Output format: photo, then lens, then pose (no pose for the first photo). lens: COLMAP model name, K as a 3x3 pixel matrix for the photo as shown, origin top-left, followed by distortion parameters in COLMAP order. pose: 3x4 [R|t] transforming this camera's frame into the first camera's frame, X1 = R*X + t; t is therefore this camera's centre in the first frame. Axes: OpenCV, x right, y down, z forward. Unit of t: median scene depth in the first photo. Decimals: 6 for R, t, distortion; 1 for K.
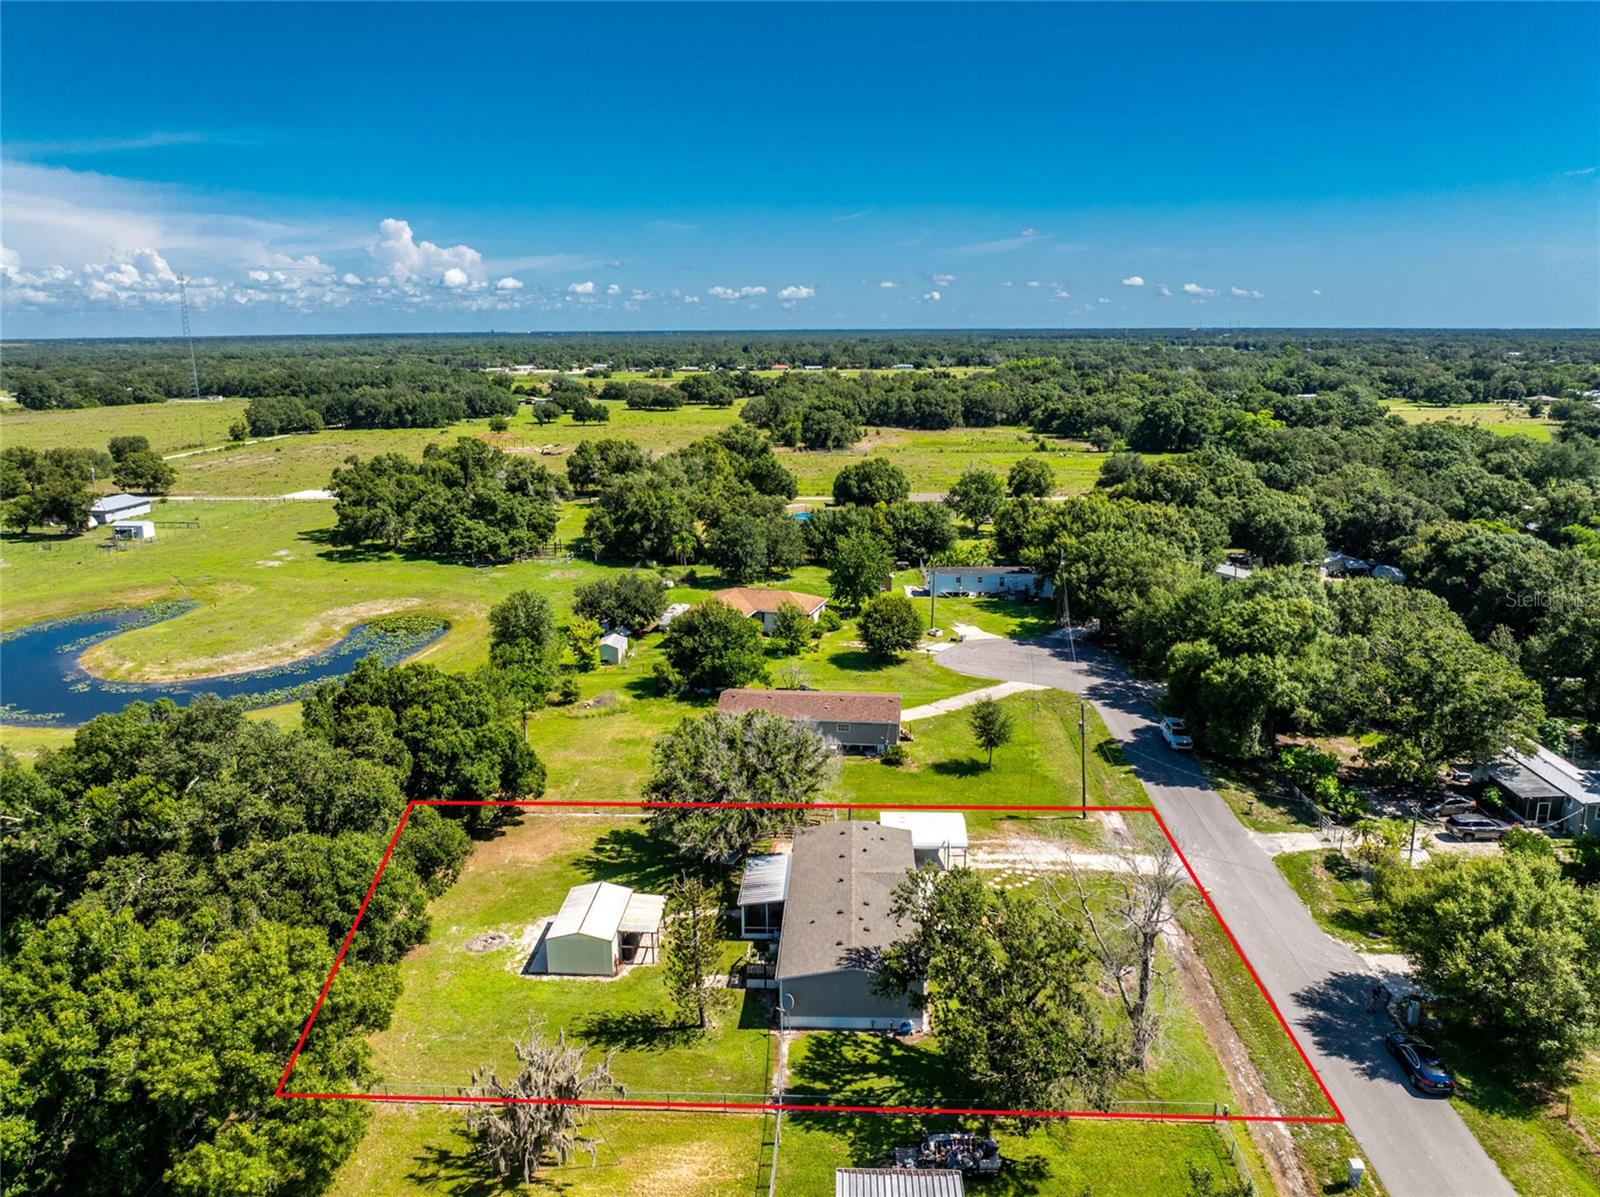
lens RADIAL K [[1124.5, 0, 801.2], [0, 1124.5, 594.1], [0, 0, 1]] dist [-0.036434, 0.000665]
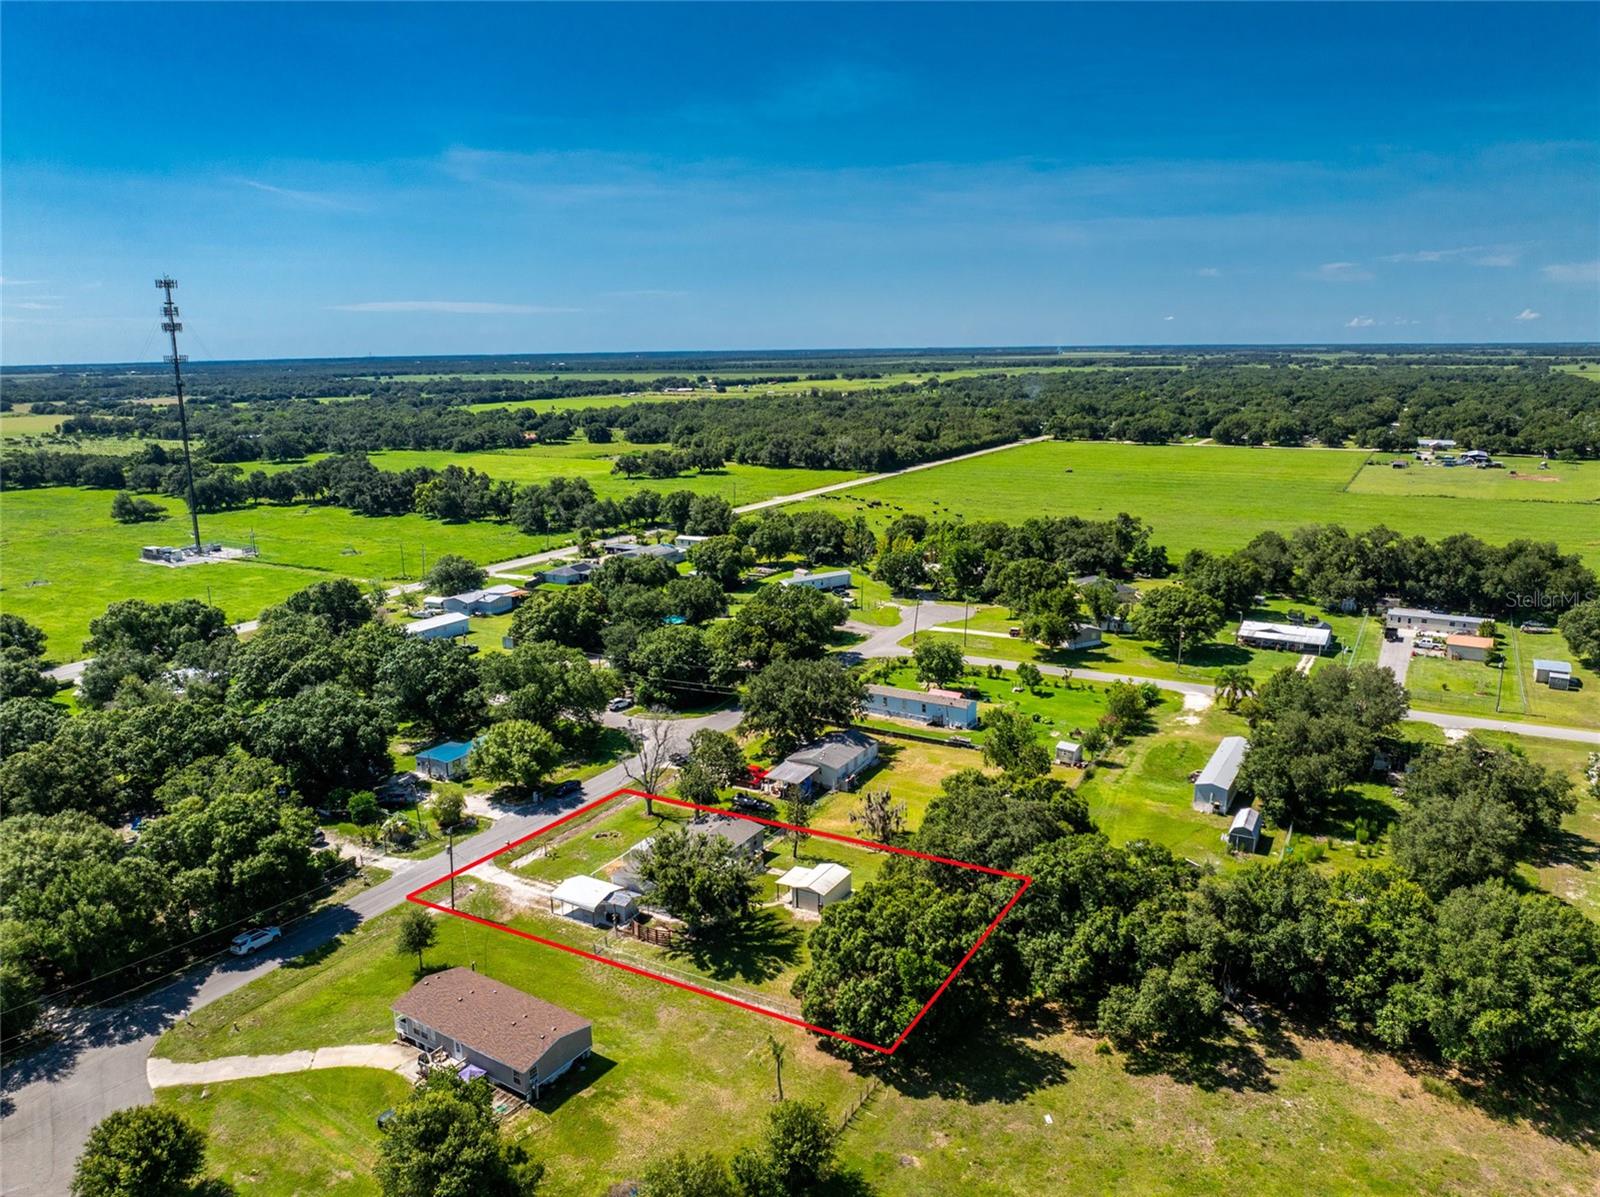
lens RADIAL K [[1129.2, 0, 804.4], [0, 1129.2, 569.7], [0, 0, 1]] dist [-0.024850, -0.023148]
pose [[-0.891421, -0.068058, 0.448037, -0.362334], [0.124075, 0.914228, 0.385737, -0.331973], [-0.435860, 0.399444, -0.806517, 0.880639]]
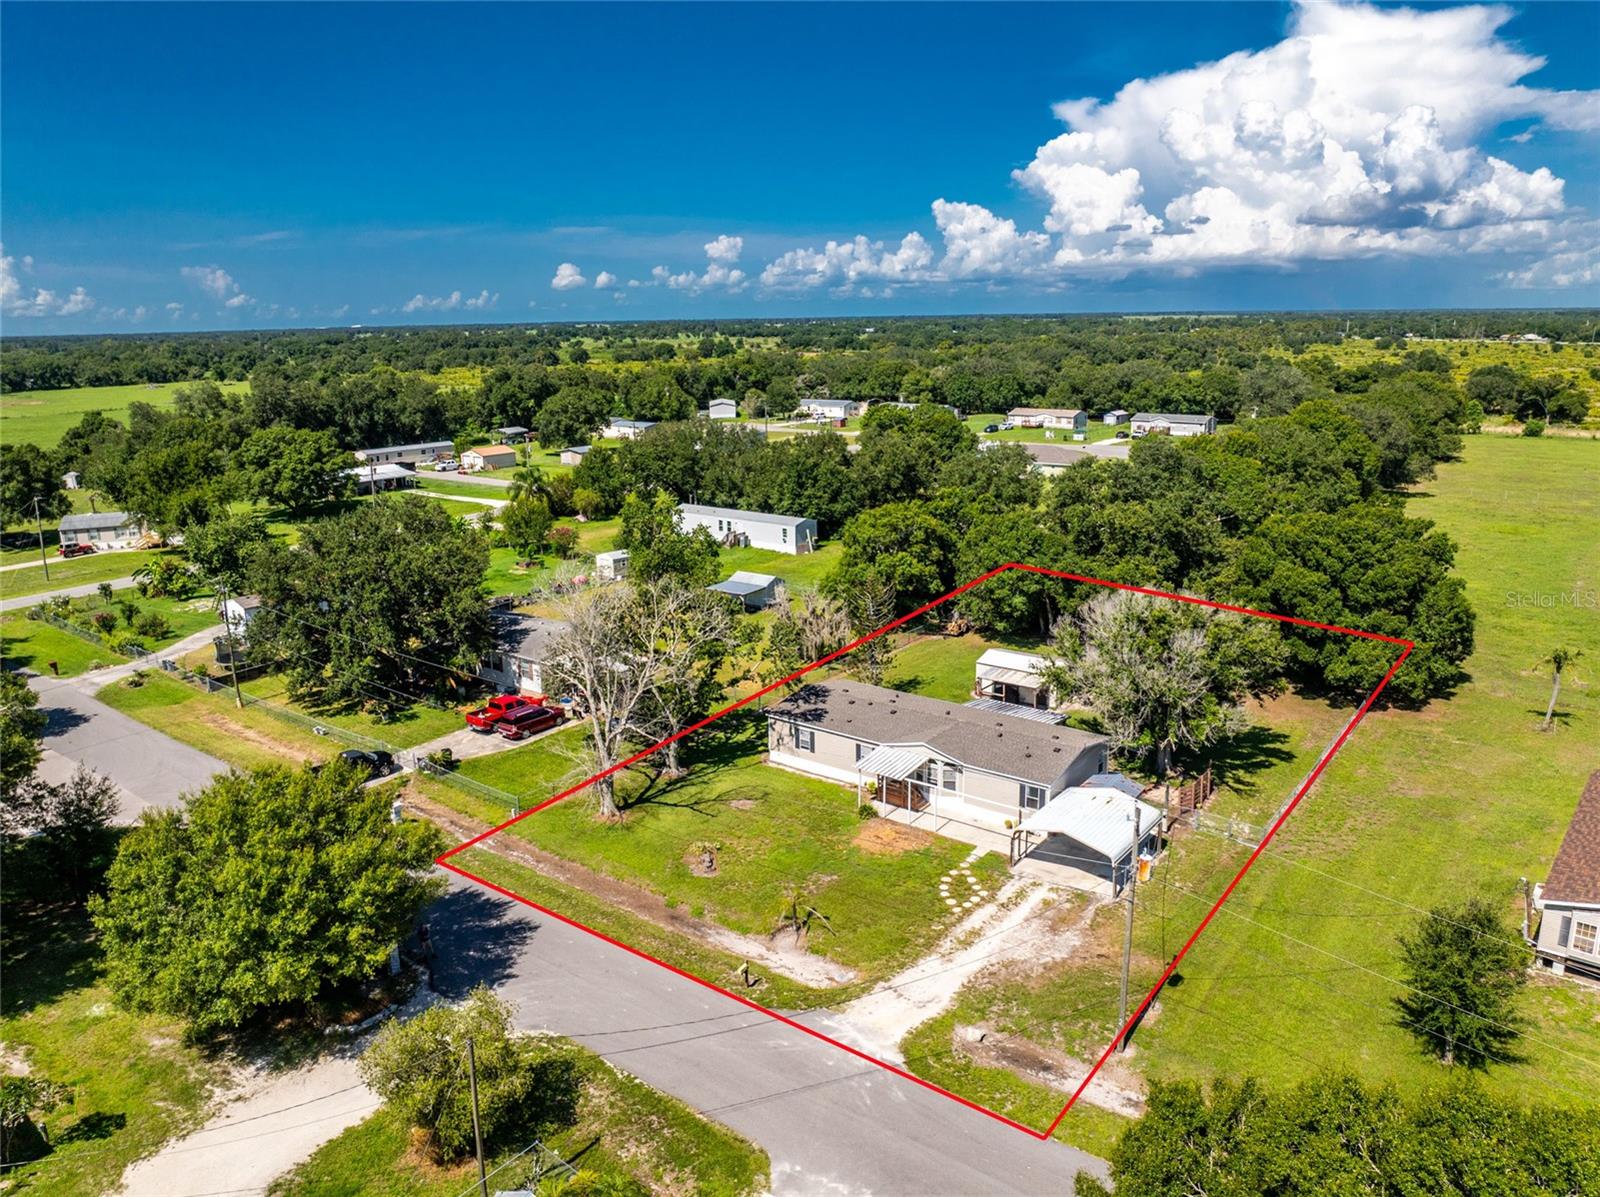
lens RADIAL K [[1129.2, 0, 804.4], [0, 1129.2, 569.7], [0, 0, 1]] dist [-0.024850, -0.023148]
pose [[-0.565021, 0.196743, -0.801276, 0.334577], [-0.169000, 0.922966, 0.345792, -0.064758], [0.807583, 0.330795, -0.488246, 0.528757]]
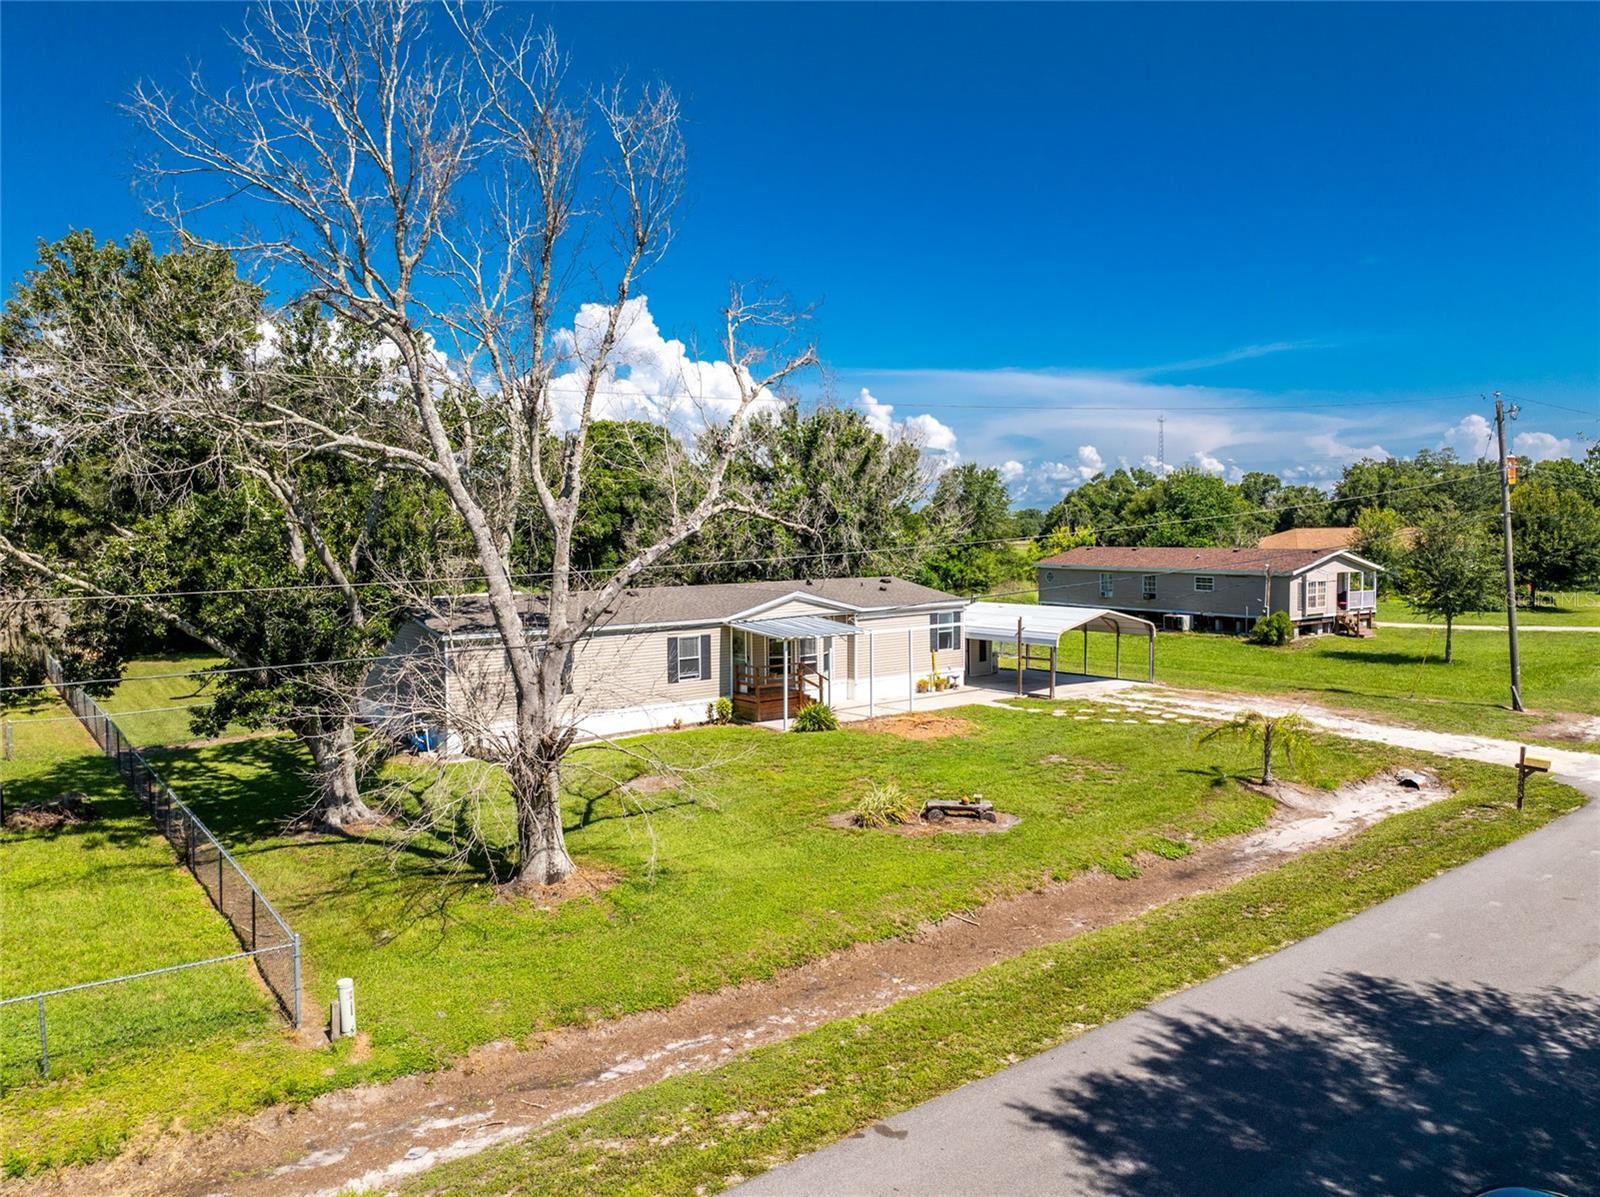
lens RADIAL K [[1124.5, 0, 801.2], [0, 1124.5, 594.1], [0, 0, 1]] dist [-0.036434, 0.000665]
pose [[0.643075, 0.043648, -0.764558, 0.193461], [-0.167556, 0.982203, -0.084860, 0.117936], [0.747248, 0.182678, 0.638944, 0.278316]]
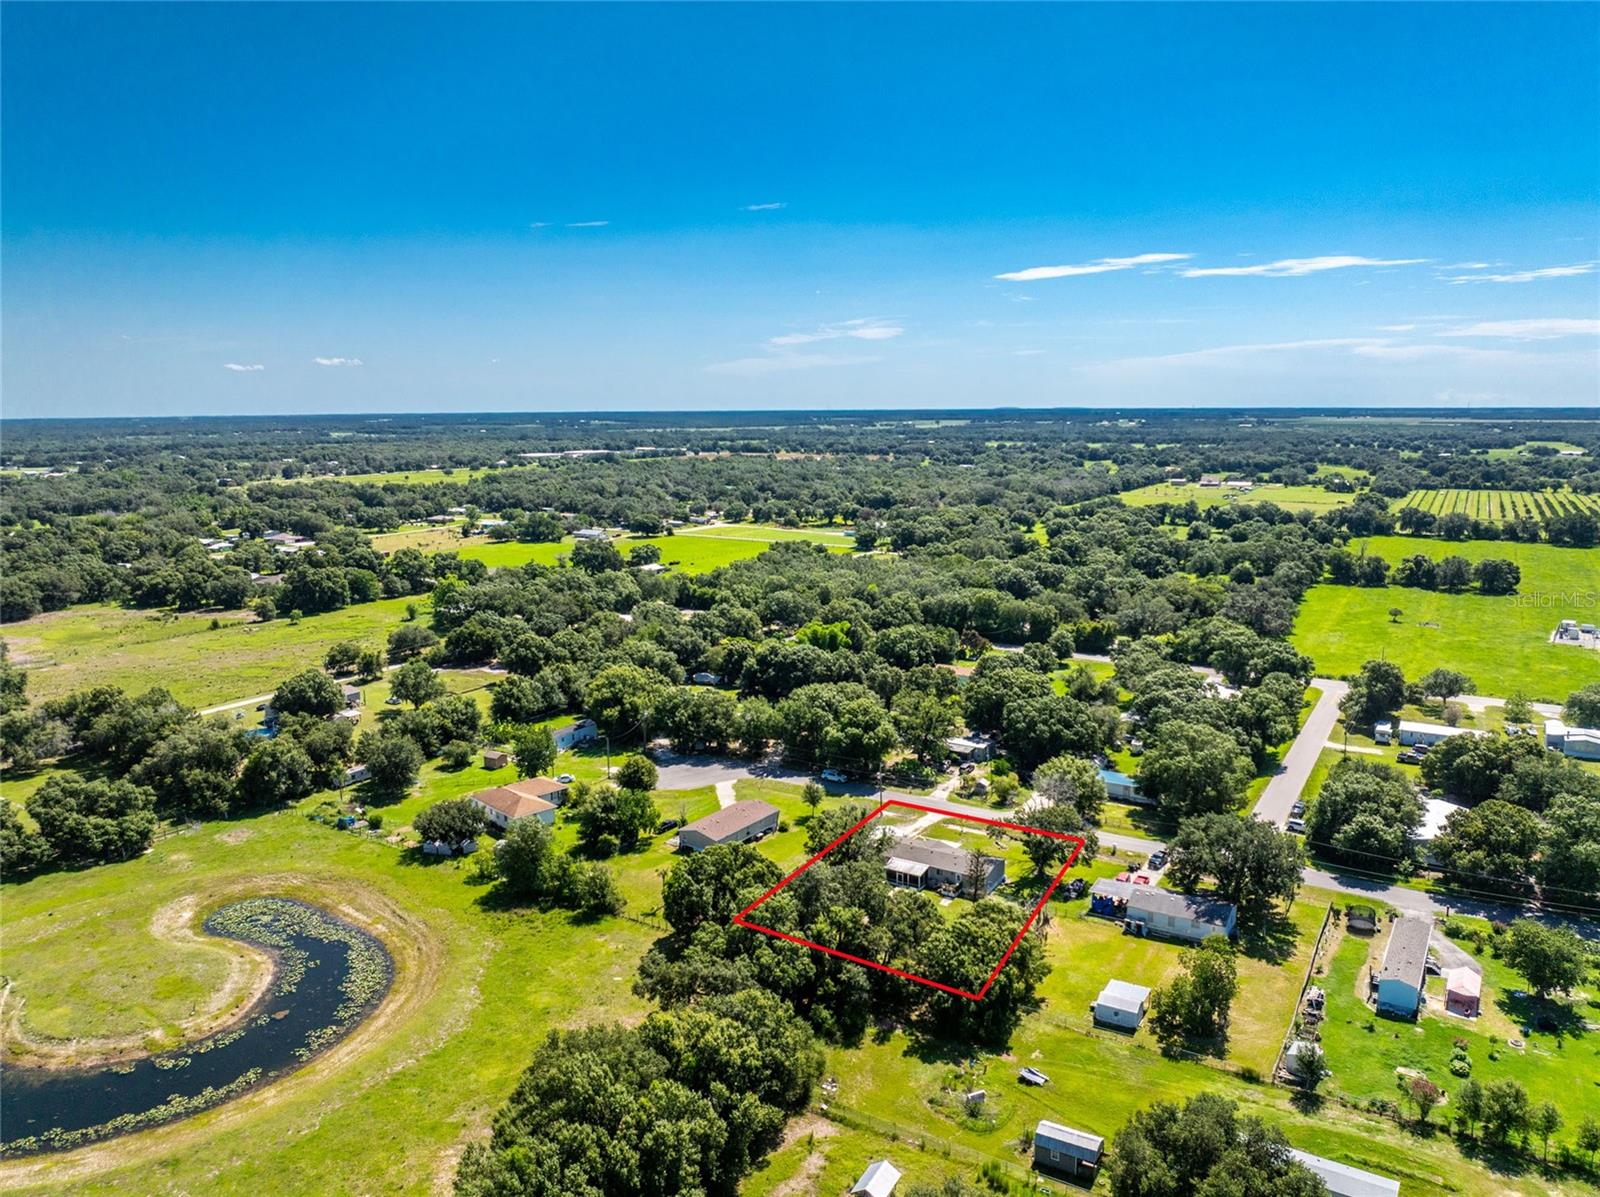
lens RADIAL K [[1129.2, 0, 804.4], [0, 1129.2, 569.7], [0, 0, 1]] dist [-0.024850, -0.023148]
pose [[0.479632, -0.121117, 0.869071, -0.847780], [0.205252, 0.978437, 0.023082, -0.179361], [-0.853126, 0.167308, 0.494149, -0.024934]]
